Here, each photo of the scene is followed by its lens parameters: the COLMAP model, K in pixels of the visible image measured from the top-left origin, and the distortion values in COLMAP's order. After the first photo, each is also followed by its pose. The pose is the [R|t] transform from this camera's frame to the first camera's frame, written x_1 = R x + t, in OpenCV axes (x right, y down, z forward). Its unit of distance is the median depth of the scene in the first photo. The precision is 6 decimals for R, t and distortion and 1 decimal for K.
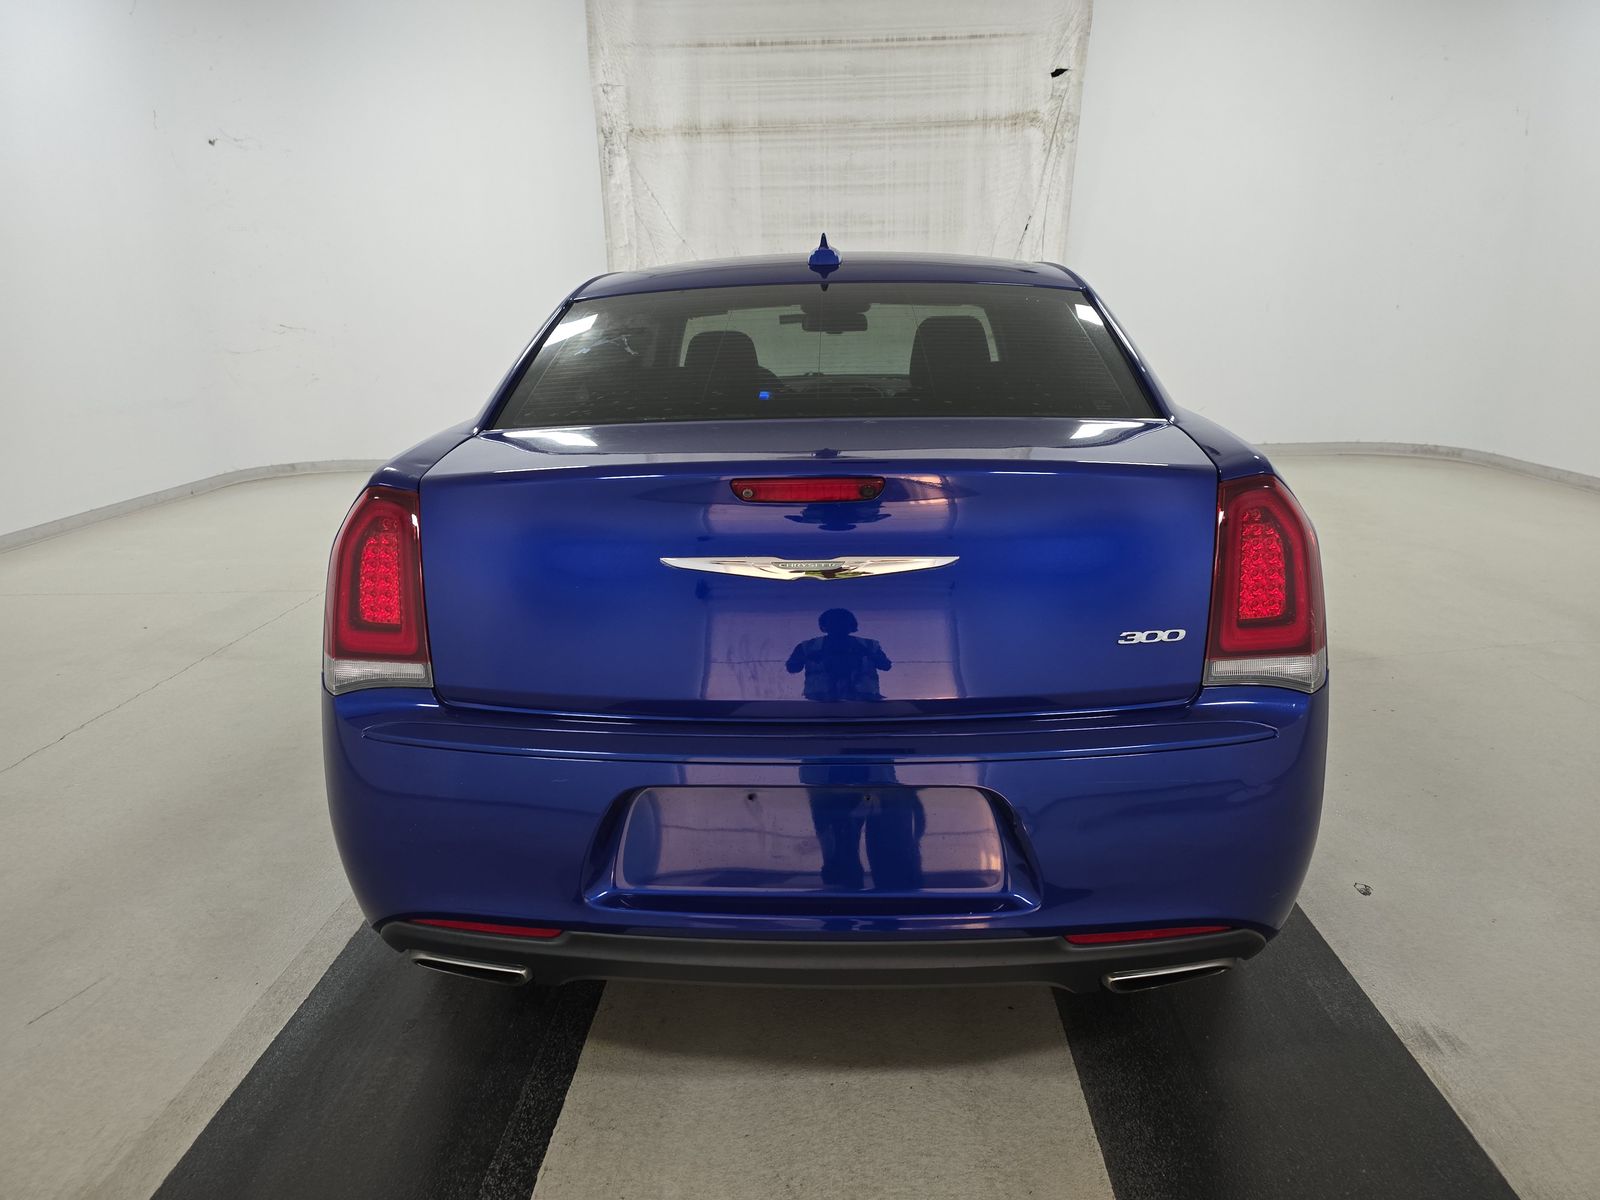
lens RADIAL K [[1062.1, 0, 802.2], [0, 1062.1, 609.9], [0, 0, 1]] dist [0.043119, -0.026168]
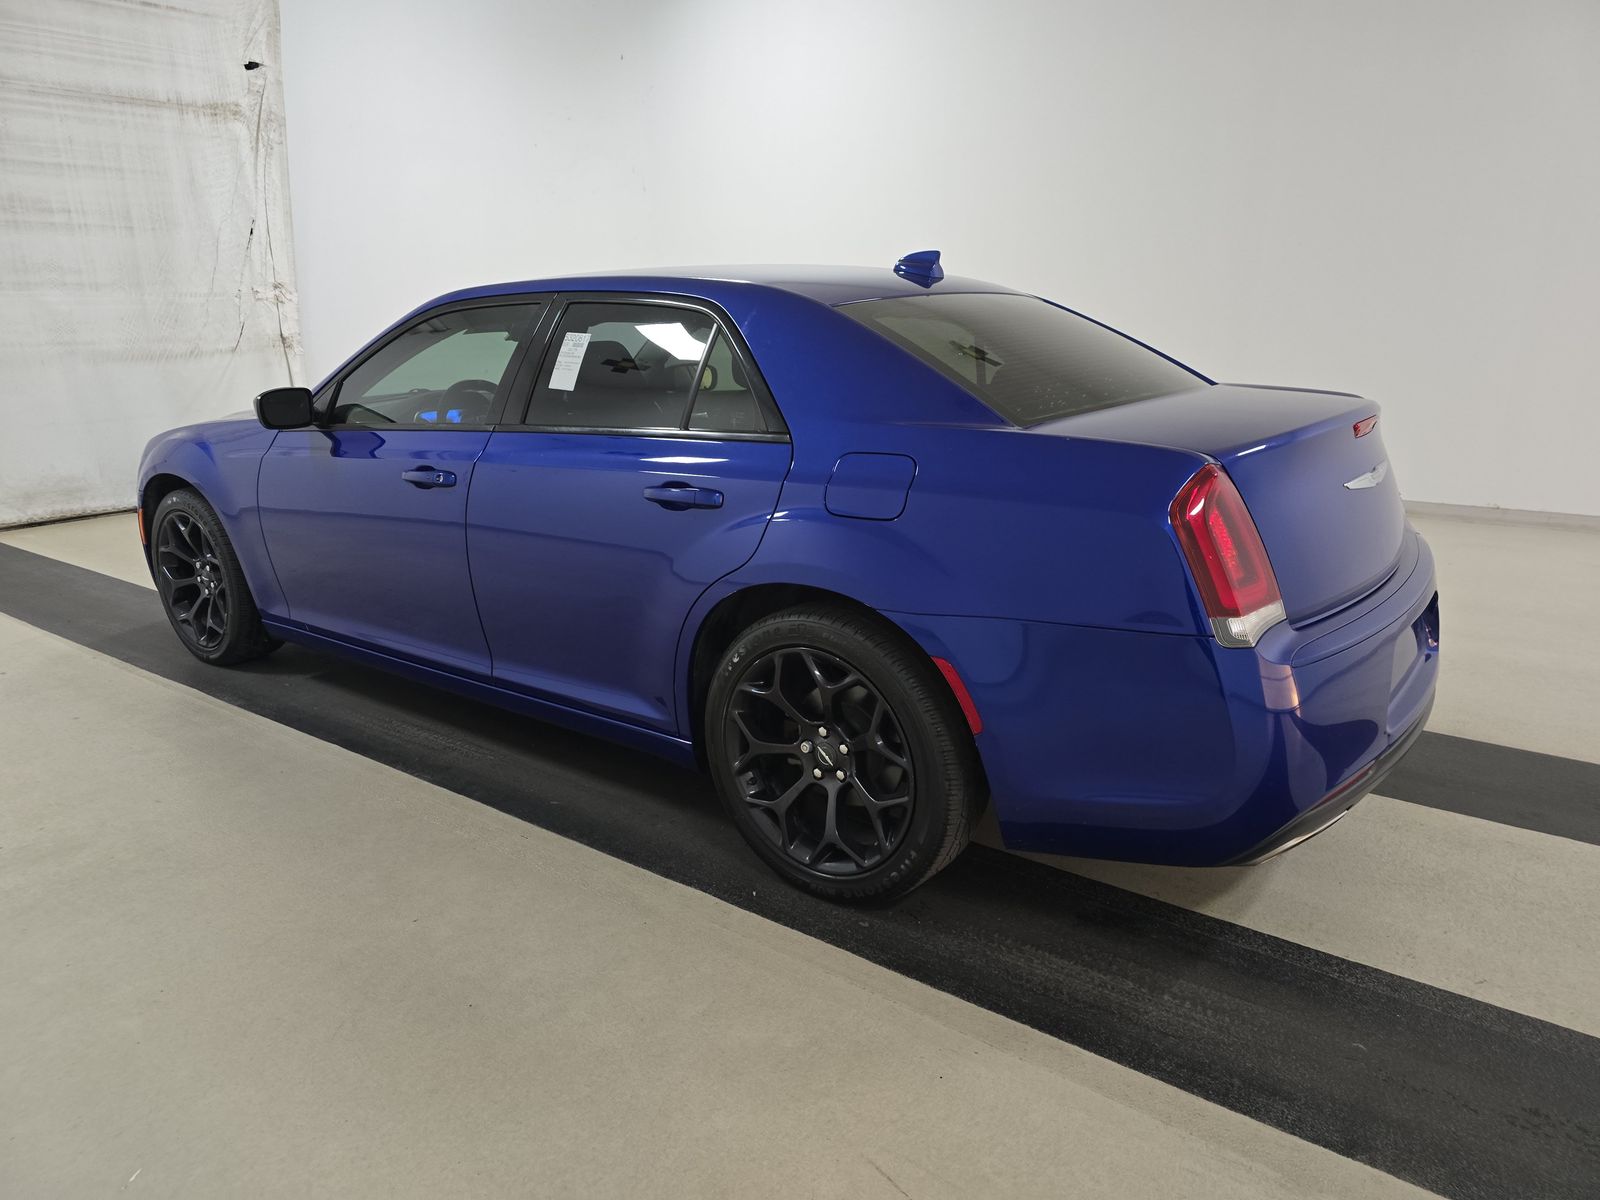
lens RADIAL K [[1062.1, 0, 805.3], [0, 1062.1, 600.4], [0, 0, 1]] dist [0.043119, -0.026168]
pose [[0.572334, -0.208117, 0.793172, -0.307952], [0.227195, 0.969637, 0.090481, -0.034226], [-0.787919, 0.128419, 0.602239, 0.131218]]
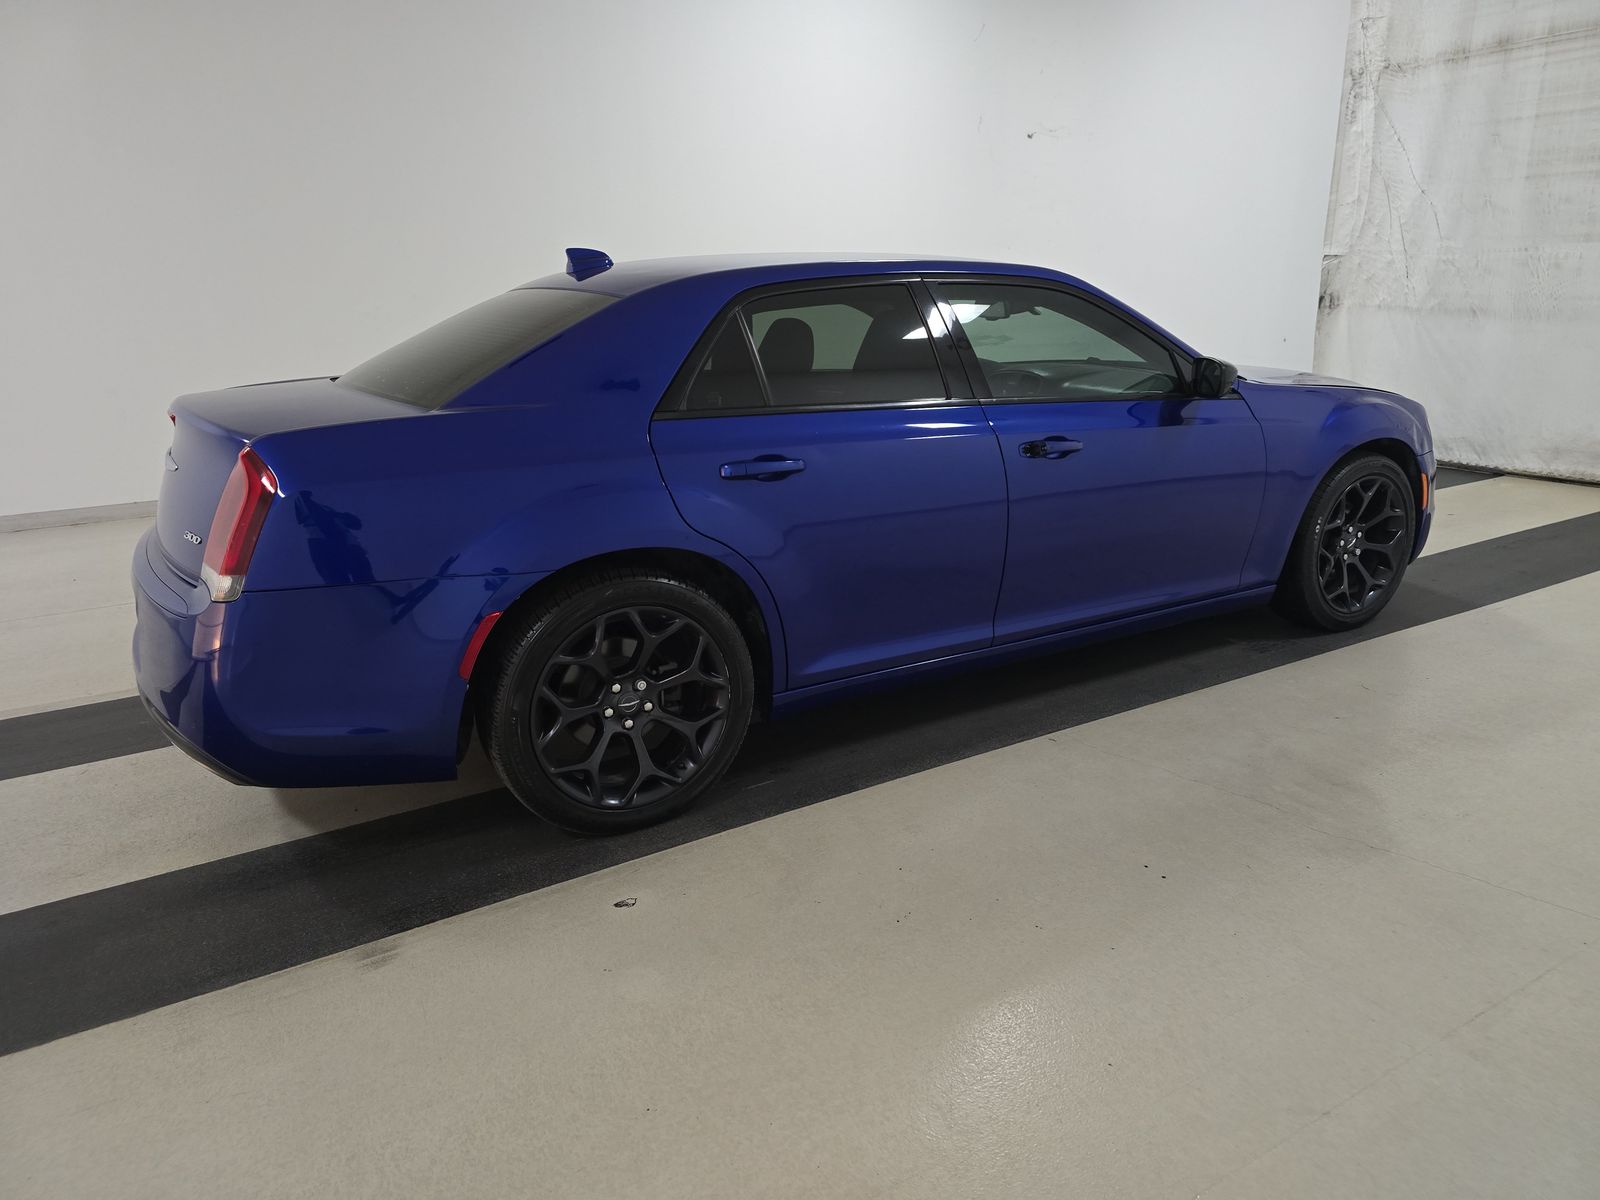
lens RADIAL K [[1062.1, 0, 805.7], [0, 1062.1, 594.2], [0, 0, 1]] dist [0.043119, -0.026168]
pose [[0.586967, 0.230644, -0.776062, 0.352894], [-0.225613, 0.967189, 0.116806, -0.033639], [0.777540, 0.106528, 0.619745, 0.147896]]
